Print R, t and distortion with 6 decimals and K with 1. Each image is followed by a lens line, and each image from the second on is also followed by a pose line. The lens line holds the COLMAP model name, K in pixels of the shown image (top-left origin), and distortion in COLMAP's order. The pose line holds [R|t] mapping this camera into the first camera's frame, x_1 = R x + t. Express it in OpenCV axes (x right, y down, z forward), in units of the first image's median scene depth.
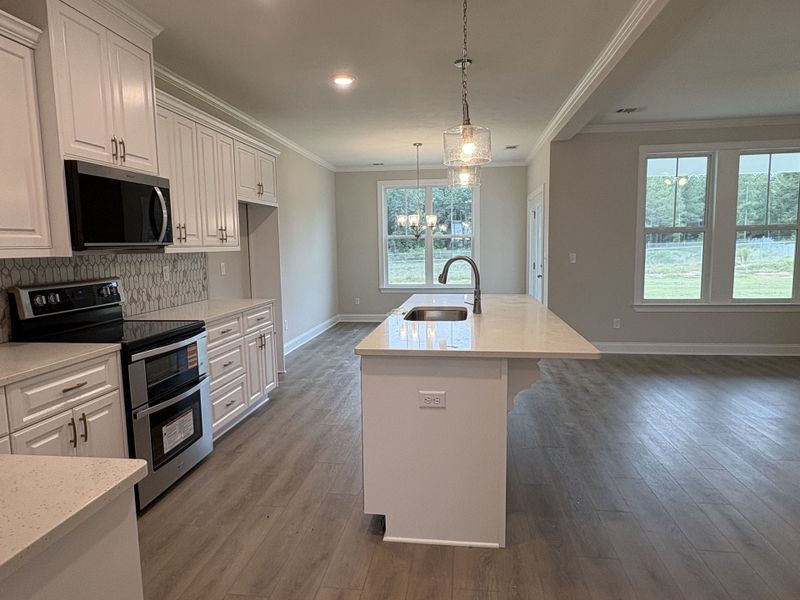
lens RADIAL K [[505.2, 0, 398.9], [0, 505.2, 303.3], [0, 0, 1]] dist [-0.001931, -0.002510]
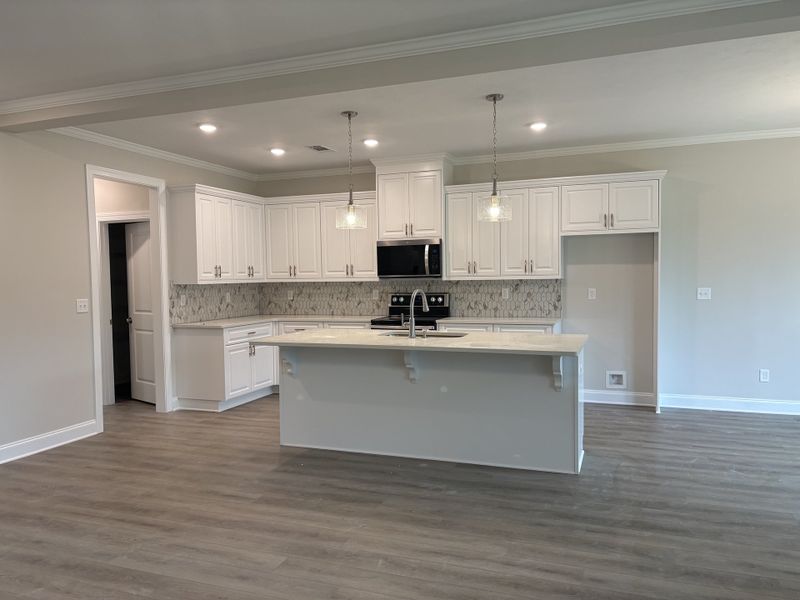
lens RADIAL K [[582.0, 0, 400.8], [0, 582.0, 300.2], [0, 0, 1]] dist [0.008214, 0.000852]
pose [[-0.213030, 0.065445, -0.974851, 0.880516], [-0.094193, 0.991731, 0.087162, -0.110816], [0.972495, 0.110393, -0.205103, 0.733690]]
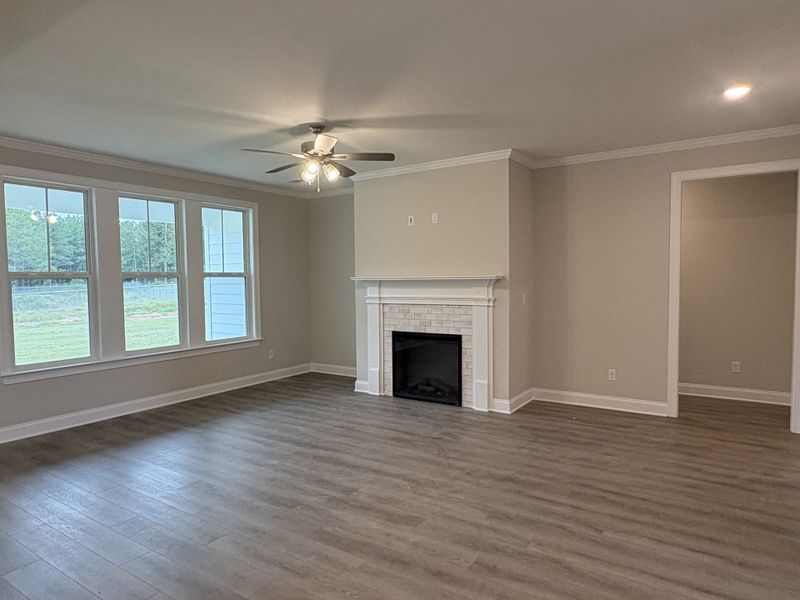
lens RADIAL K [[505.2, 0, 401.9], [0, 505.2, 301.5], [0, 0, 1]] dist [-0.001931, -0.002510]
pose [[0.442765, -0.028590, 0.896182, 0.075195], [0.107752, 0.993945, -0.021527, -0.028216], [-0.890140, 0.106097, 0.443165, 0.155670]]
